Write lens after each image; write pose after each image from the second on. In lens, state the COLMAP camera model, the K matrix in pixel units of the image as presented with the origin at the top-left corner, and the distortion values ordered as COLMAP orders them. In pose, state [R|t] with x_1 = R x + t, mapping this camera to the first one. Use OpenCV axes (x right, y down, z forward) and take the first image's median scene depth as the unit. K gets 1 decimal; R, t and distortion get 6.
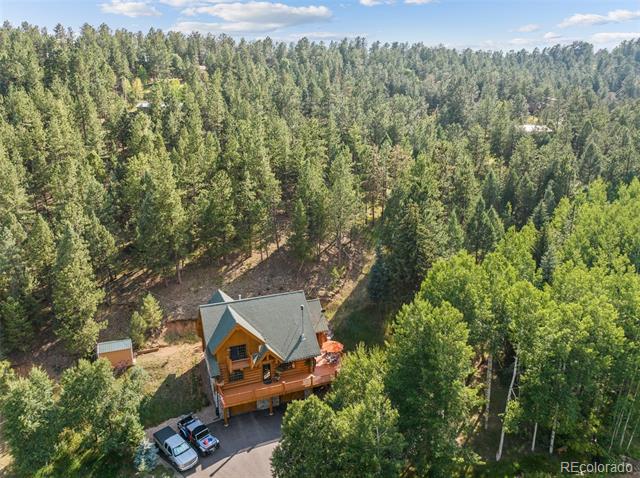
lens RADIAL K [[451.9, 0, 320.3], [0, 451.9, 238.4], [0, 0, 1]] dist [-0.042077, 0.012976]
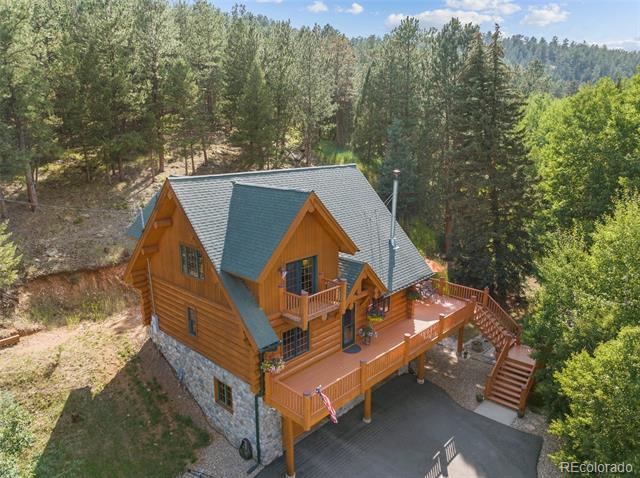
lens RADIAL K [[451.9, 0, 318.2], [0, 451.9, 237.1], [0, 0, 1]] dist [-0.042077, 0.012976]
pose [[0.913664, -0.089566, 0.396480, -0.286232], [0.099467, 0.995031, -0.004435, 0.198522], [-0.394113, 0.043489, 0.918033, 0.574206]]
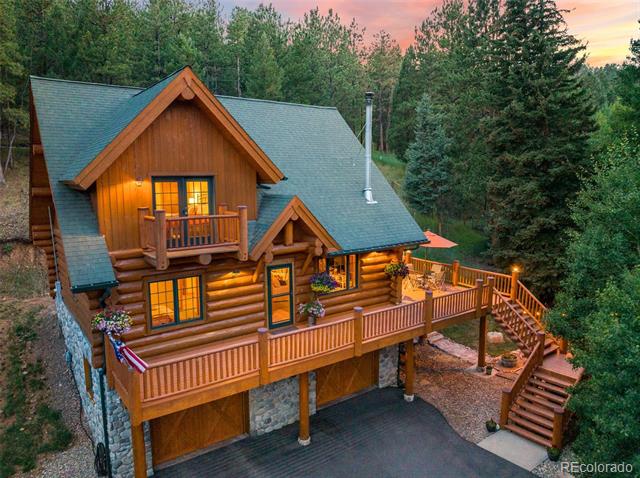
lens RADIAL K [[451.9, 0, 319.9], [0, 451.9, 245.4], [0, 0, 1]] dist [-0.042077, 0.012976]
pose [[0.970351, -0.041612, 0.238091, -0.151210], [0.068036, 0.992262, -0.103860, 0.277144], [-0.231927, 0.116979, 0.965674, 0.658898]]
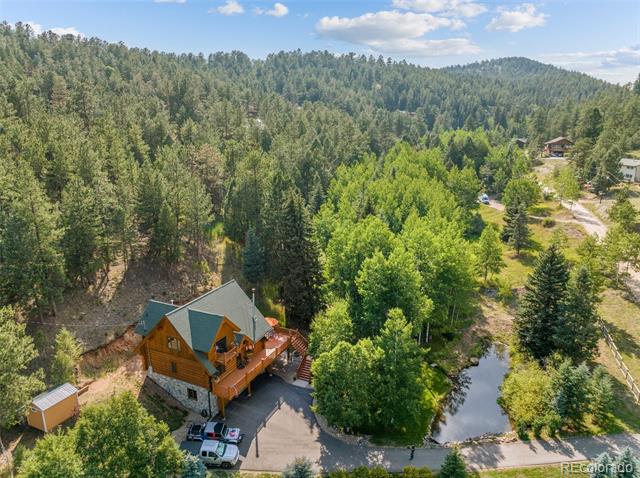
lens RADIAL K [[451.9, 0, 322.7], [0, 451.9, 242.4], [0, 0, 1]] dist [-0.042077, 0.012976]
pose [[0.736049, -0.167804, 0.655800, -0.579772], [0.161492, 0.984344, 0.070618, -0.013233], [-0.657383, 0.053928, 0.751625, 0.057570]]
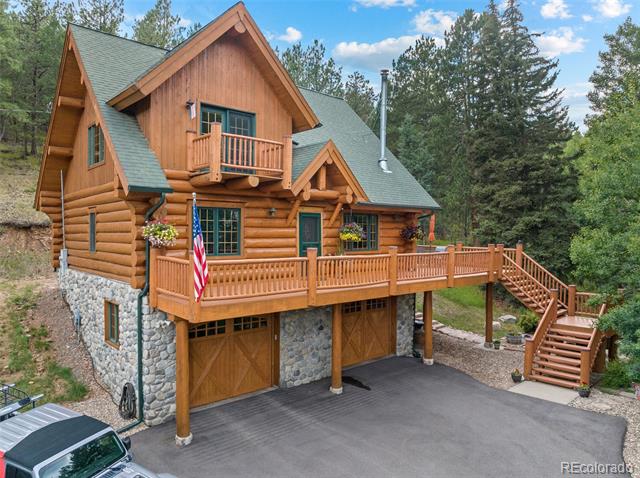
lens RADIAL K [[451.9, 0, 318.1], [0, 451.9, 245.3], [0, 0, 1]] dist [-0.042077, 0.012976]
pose [[0.945762, -0.004054, 0.324836, -0.195552], [0.079753, 0.972219, -0.220068, 0.339359], [-0.314919, 0.234038, 0.919811, 0.677745]]
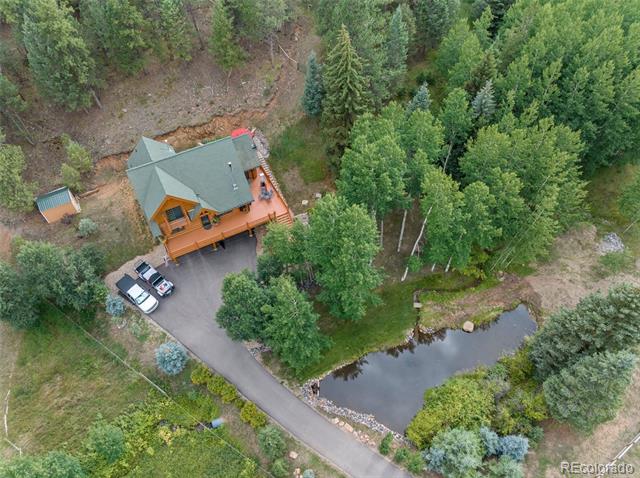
lens RADIAL K [[451.9, 0, 322.0], [0, 451.9, 238.2], [0, 0, 1]] dist [-0.042077, 0.012976]
pose [[0.996048, -0.066030, 0.059400, 0.088449], [0.014184, 0.778472, 0.627519, -0.325937], [-0.087676, -0.624196, 0.776332, 0.092778]]
